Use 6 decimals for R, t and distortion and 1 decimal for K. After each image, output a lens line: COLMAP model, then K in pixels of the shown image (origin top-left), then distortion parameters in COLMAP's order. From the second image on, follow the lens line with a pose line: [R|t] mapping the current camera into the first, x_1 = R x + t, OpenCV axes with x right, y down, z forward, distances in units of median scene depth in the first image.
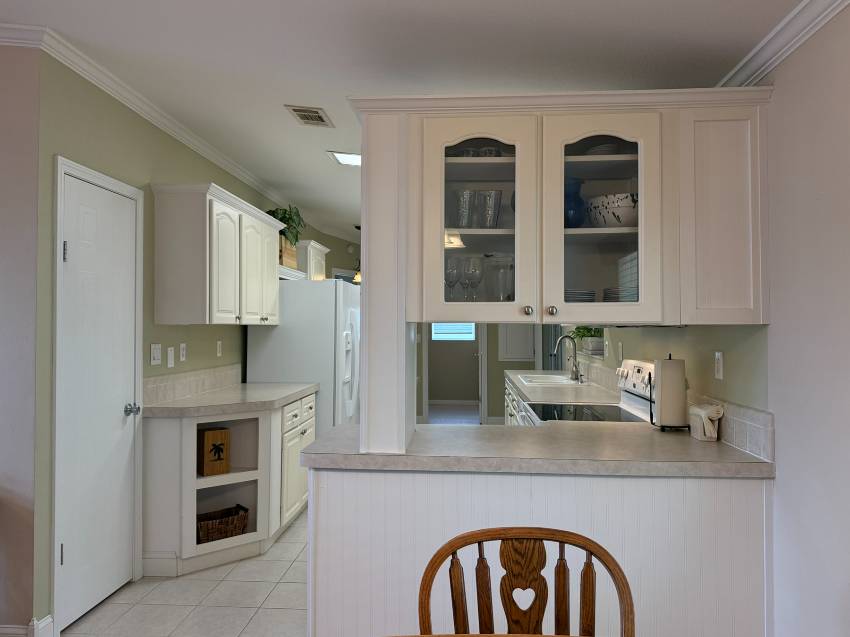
lens RADIAL K [[625.6, 0, 426.9], [0, 625.6, 314.4], [0, 0, 1]] dist [0.009218, -0.007735]
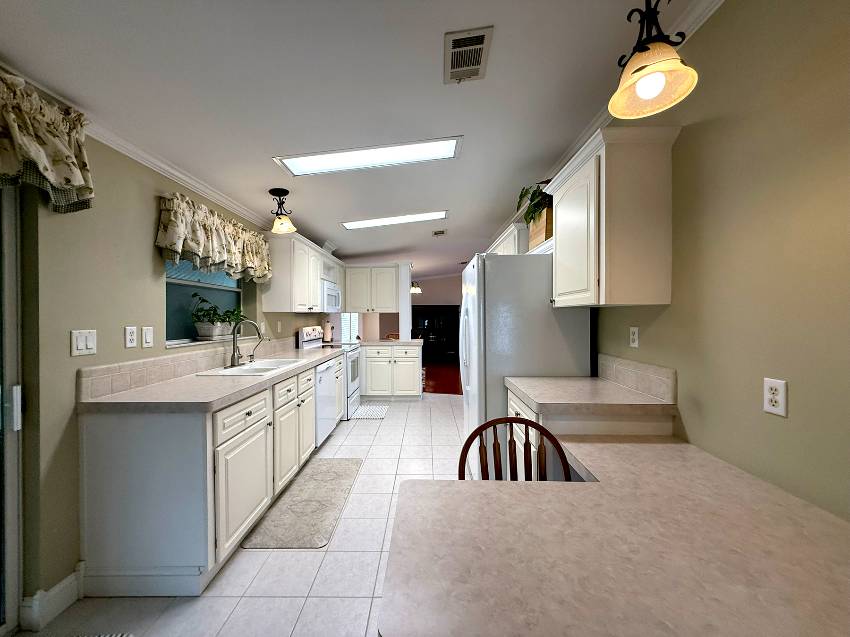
lens RADIAL K [[338.2, 0, 428.6], [0, 338.2, 313.9], [0, 0, 1]] dist [-0.001779, -0.001526]
pose [[0.998721, -0.018210, 0.047174, 0.015871], [0.016941, 0.999488, 0.027159, 0.011362], [-0.047644, -0.026326, 0.998517, 0.420996]]
